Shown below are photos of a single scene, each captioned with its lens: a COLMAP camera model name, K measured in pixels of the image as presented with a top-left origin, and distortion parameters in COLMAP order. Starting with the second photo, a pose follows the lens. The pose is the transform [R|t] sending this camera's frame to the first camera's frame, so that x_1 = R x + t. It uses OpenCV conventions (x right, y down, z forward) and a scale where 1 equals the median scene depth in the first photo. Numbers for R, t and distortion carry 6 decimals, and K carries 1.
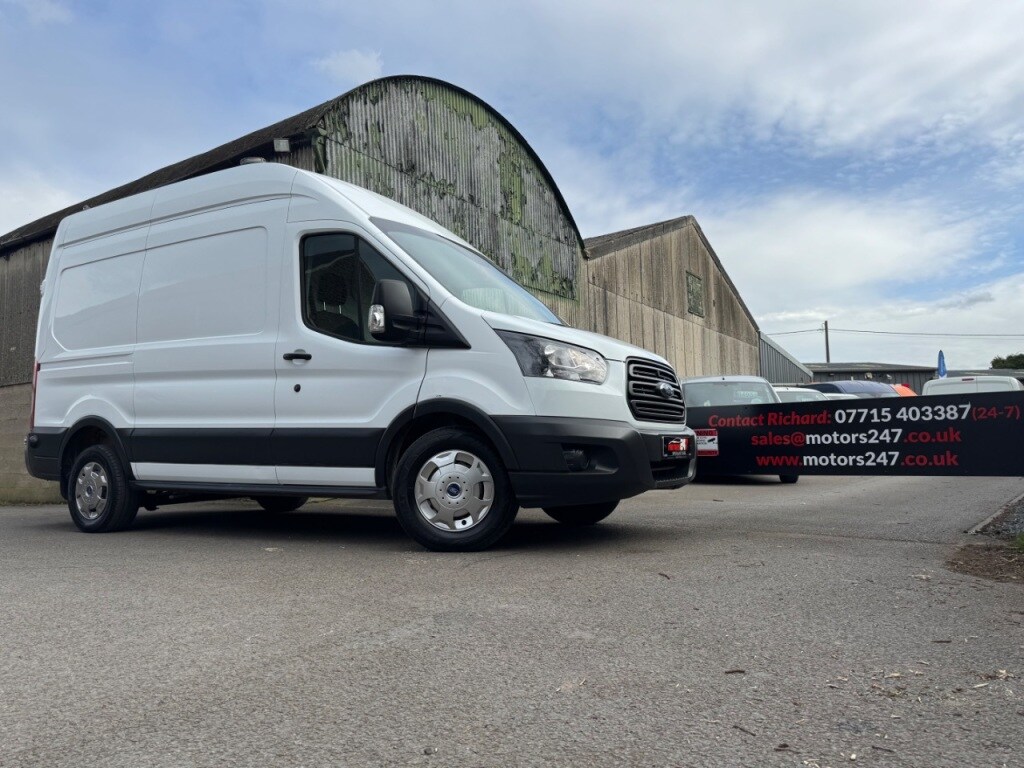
lens RADIAL K [[724.2, 0, 503.8], [0, 724.2, 385.6], [0, 0, 1]] dist [0.049413, -0.054493]
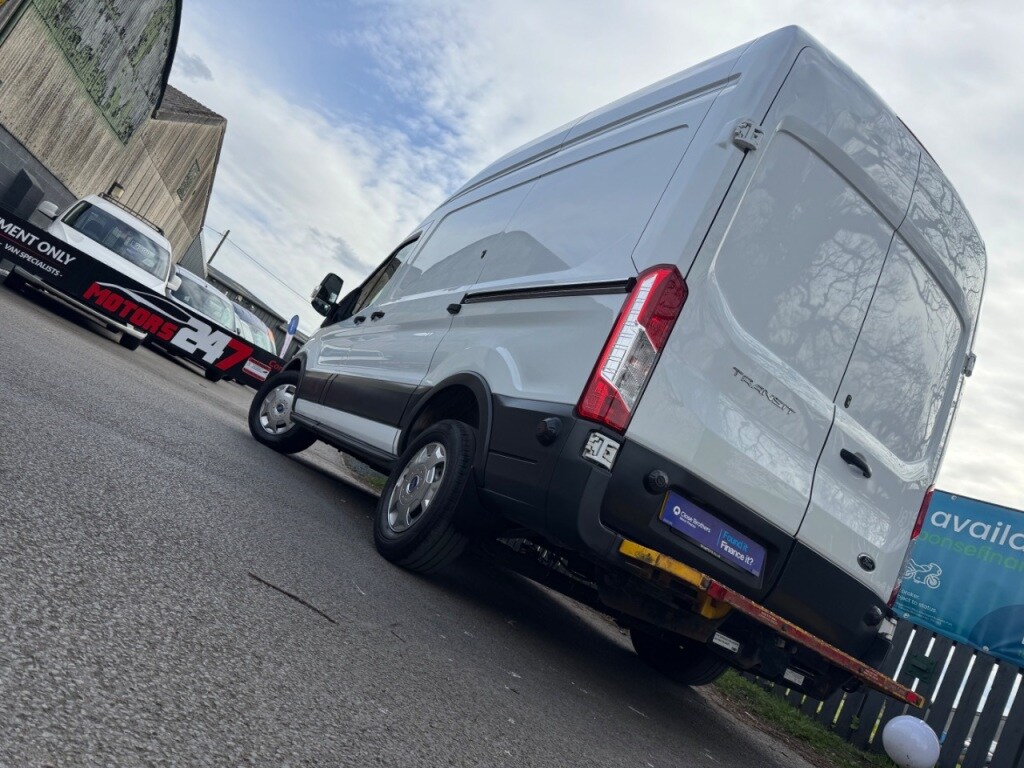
lens RADIAL K [[724.2, 0, 509.0], [0, 724.2, 383.7], [0, 0, 1]] dist [0.049413, -0.054493]
pose [[0.496212, 0.417552, 0.761200, -0.468833], [-0.537354, 0.836351, -0.108485, -0.017387], [-0.681928, -0.355202, 0.639380, -0.329489]]
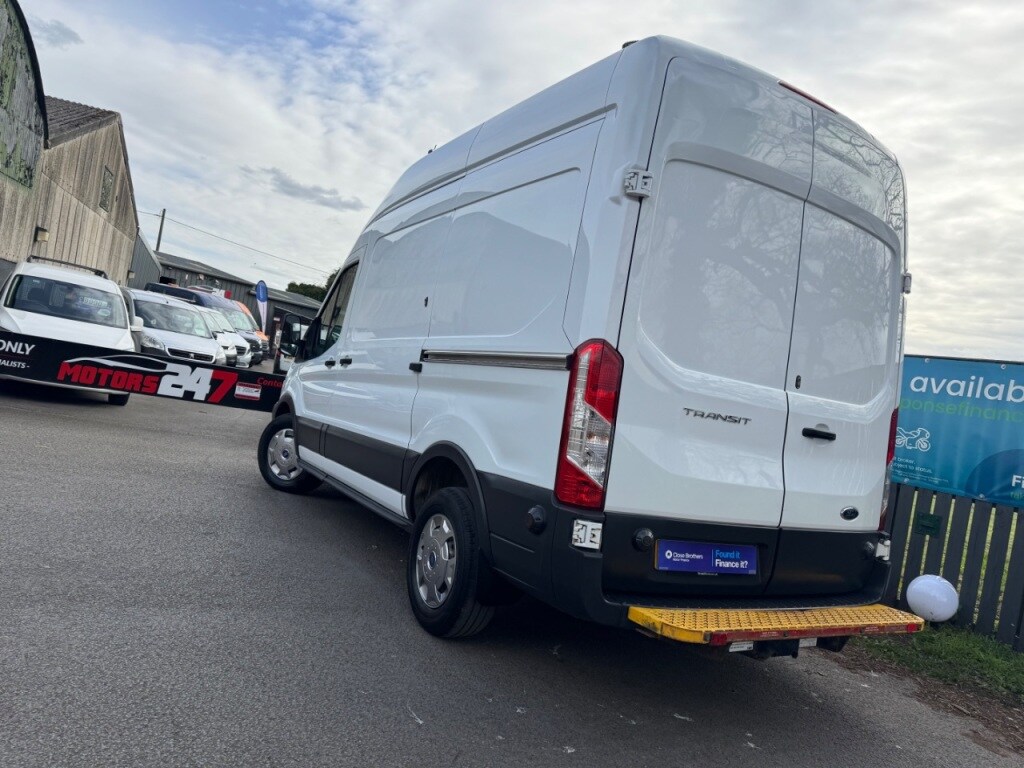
lens RADIAL K [[724.2, 0, 518.7], [0, 724.2, 385.4], [0, 0, 1]] dist [0.049413, -0.054493]
pose [[0.570469, 0.115984, 0.813088, -0.499831], [-0.258010, 0.965170, 0.043344, -0.113936], [-0.779741, -0.234511, 0.580525, -0.323968]]
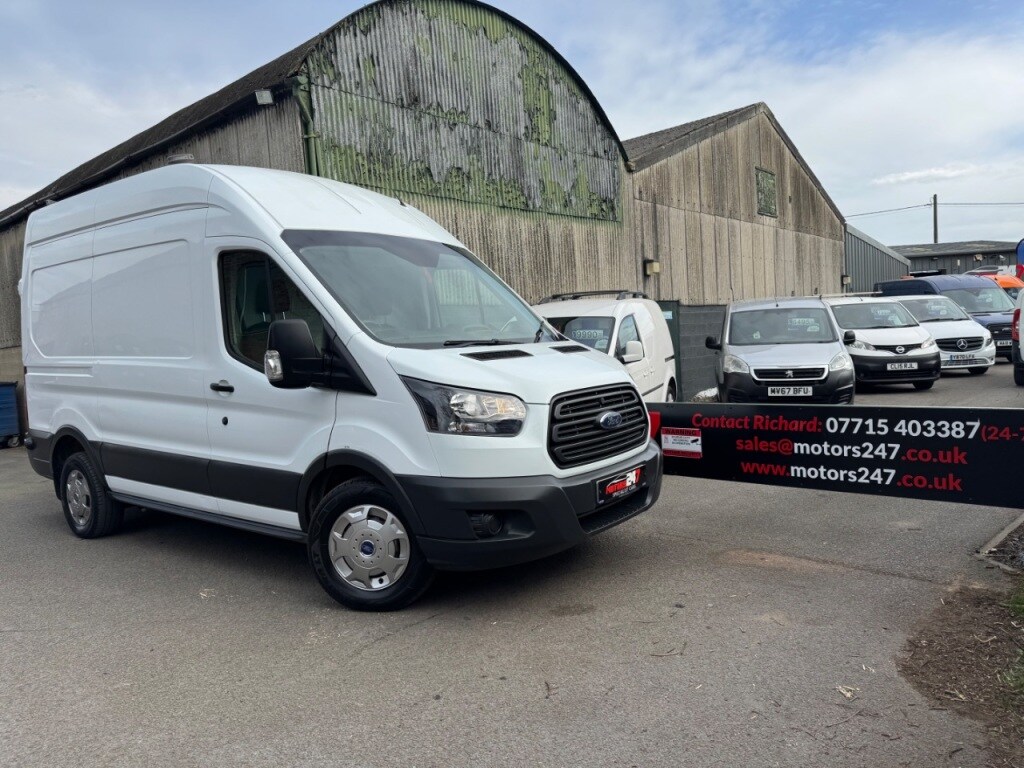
lens RADIAL K [[724.2, 0, 510.5], [0, 724.2, 387.8], [0, 0, 1]] dist [0.049413, -0.054493]
pose [[0.992229, -0.029745, -0.120819, 0.107865], [0.048338, 0.986886, 0.154010, -0.089948], [0.114653, -0.158654, 0.980655, 0.061430]]
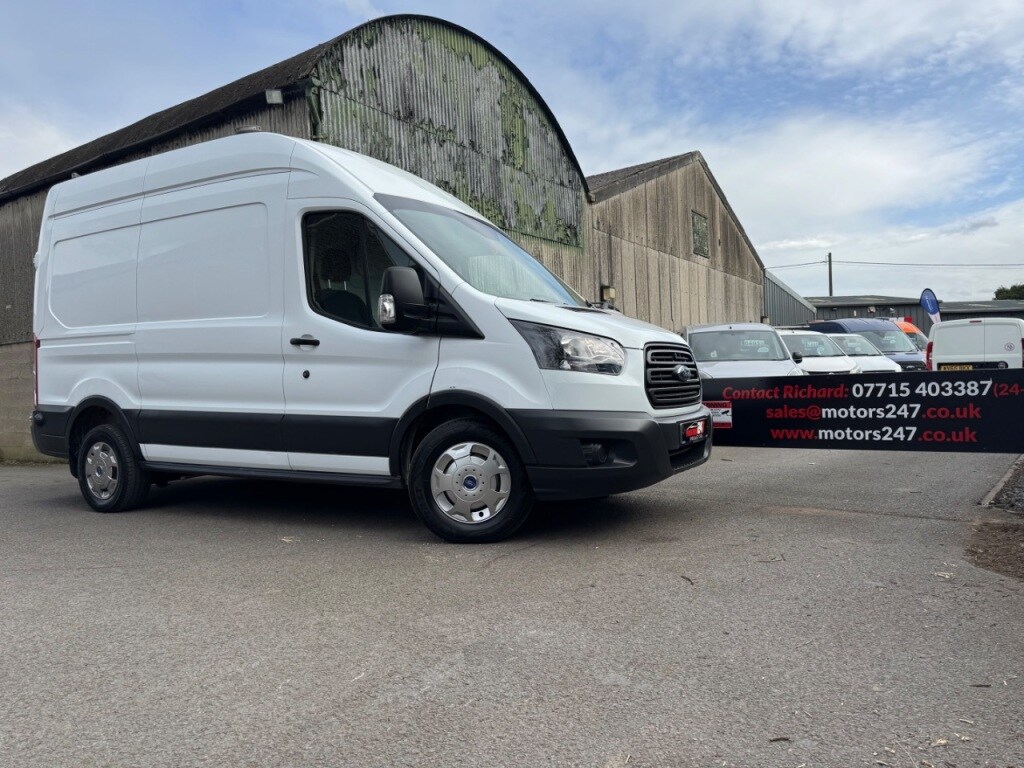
lens RADIAL K [[724.2, 0, 506.7], [0, 724.2, 389.8], [0, 0, 1]] dist [0.049413, -0.054493]
pose [[0.999874, -0.015518, 0.003481, -0.009593], [0.015107, 0.995173, 0.096971, -0.035715], [-0.004969, -0.096906, 0.995281, 0.012073]]
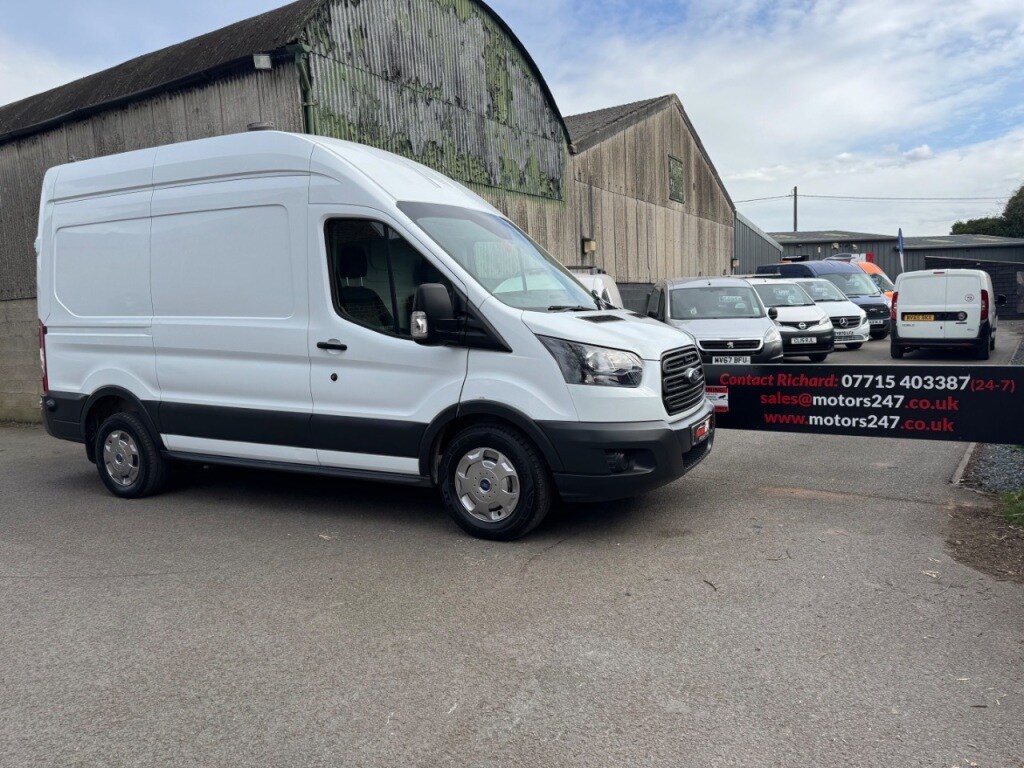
lens RADIAL K [[724.2, 0, 509.6], [0, 724.2, 382.8], [0, 0, 1]] dist [0.049413, -0.054493]
pose [[0.998140, -0.026612, 0.054850, -0.050759], [0.015988, 0.982473, 0.185717, -0.093115], [-0.058831, -0.184495, 0.981071, -0.008161]]
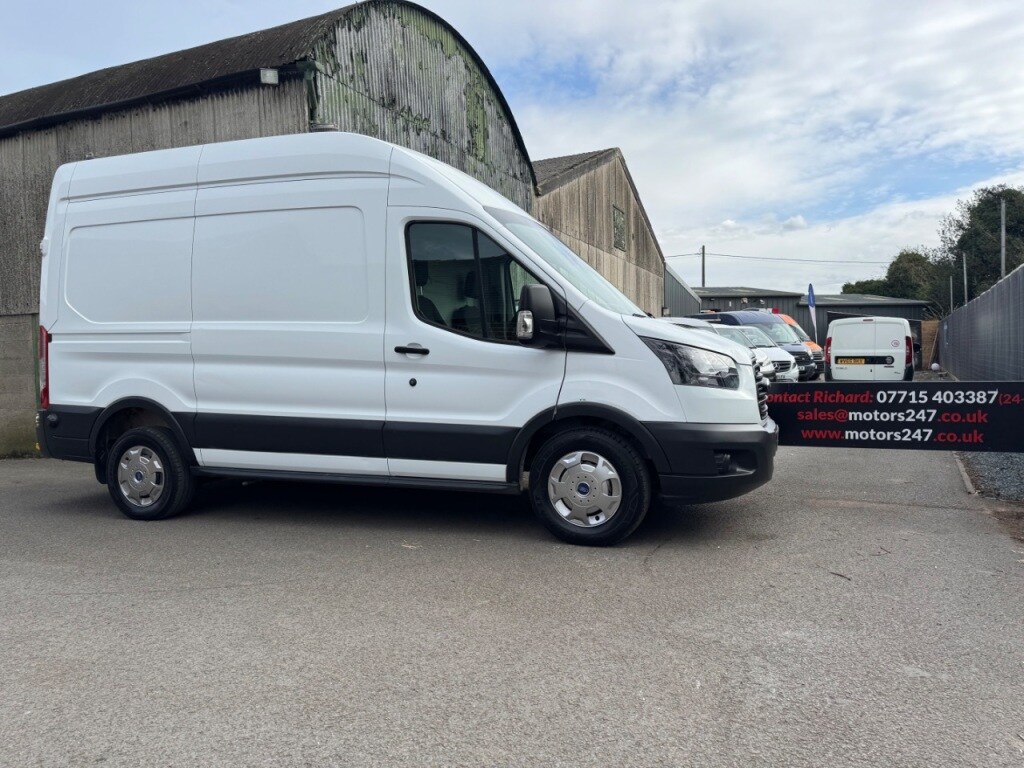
lens RADIAL K [[724.2, 0, 515.0], [0, 724.2, 389.4], [0, 0, 1]] dist [0.049413, -0.054493]
pose [[0.981172, -0.011589, 0.192790, -0.180964], [-0.013042, 0.991944, 0.126004, -0.060425], [-0.192697, -0.126146, 0.973116, 0.007525]]
